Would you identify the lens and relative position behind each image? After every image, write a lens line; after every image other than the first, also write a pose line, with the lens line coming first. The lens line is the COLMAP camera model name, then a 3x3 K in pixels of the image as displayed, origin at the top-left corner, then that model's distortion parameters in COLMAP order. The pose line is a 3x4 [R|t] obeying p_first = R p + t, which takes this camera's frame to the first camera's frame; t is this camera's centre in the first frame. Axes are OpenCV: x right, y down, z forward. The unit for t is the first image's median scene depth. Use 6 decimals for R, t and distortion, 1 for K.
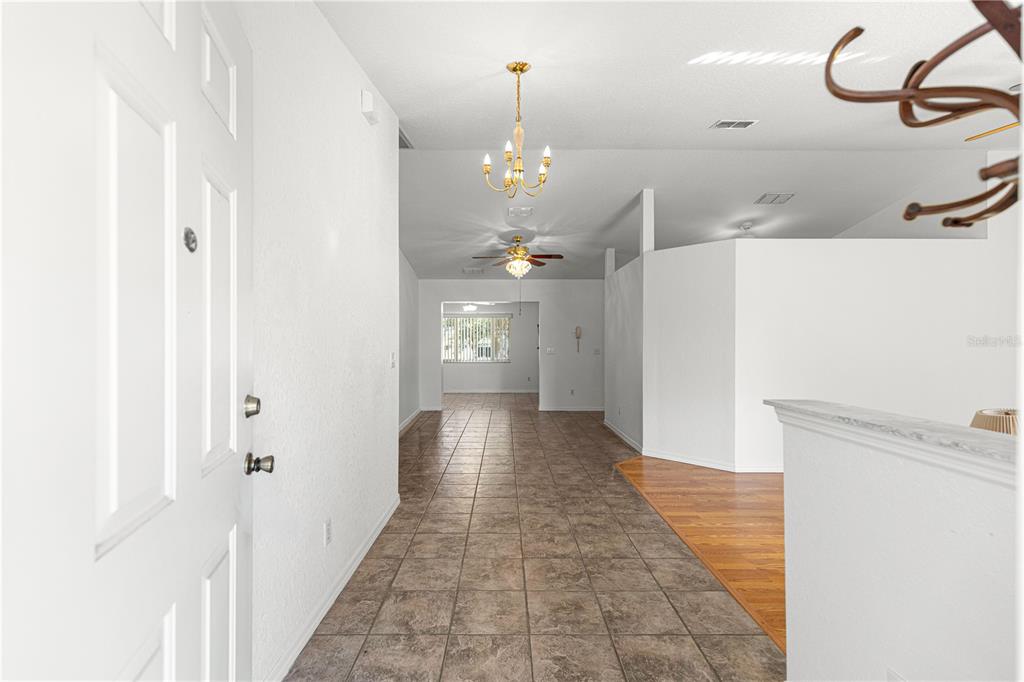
lens RADIAL K [[459.1, 0, 508.5], [0, 459.1, 345.1], [0, 0, 1]] dist [0.008749, -0.000630]
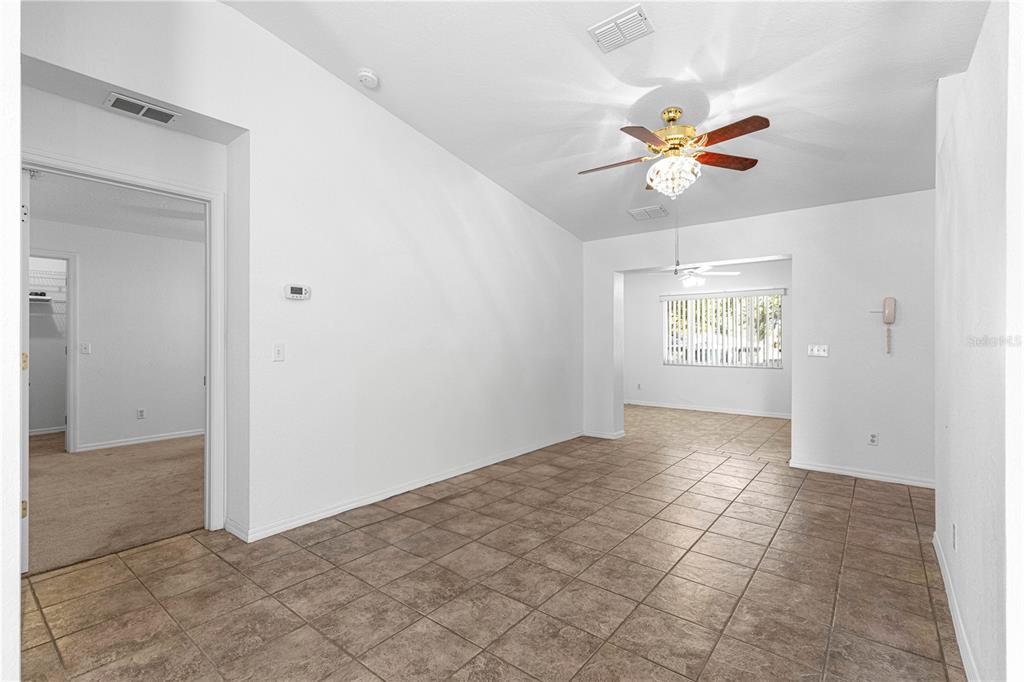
lens RADIAL K [[463.0, 0, 510.2], [0, 463.0, 343.5], [0, 0, 1]] dist [0.010648, -0.000646]
pose [[0.777295, 0.004228, -0.629122, 0.204913], [-0.001035, 0.999985, 0.005441, 0.003636], [0.629136, -0.003578, 0.777287, 0.542122]]
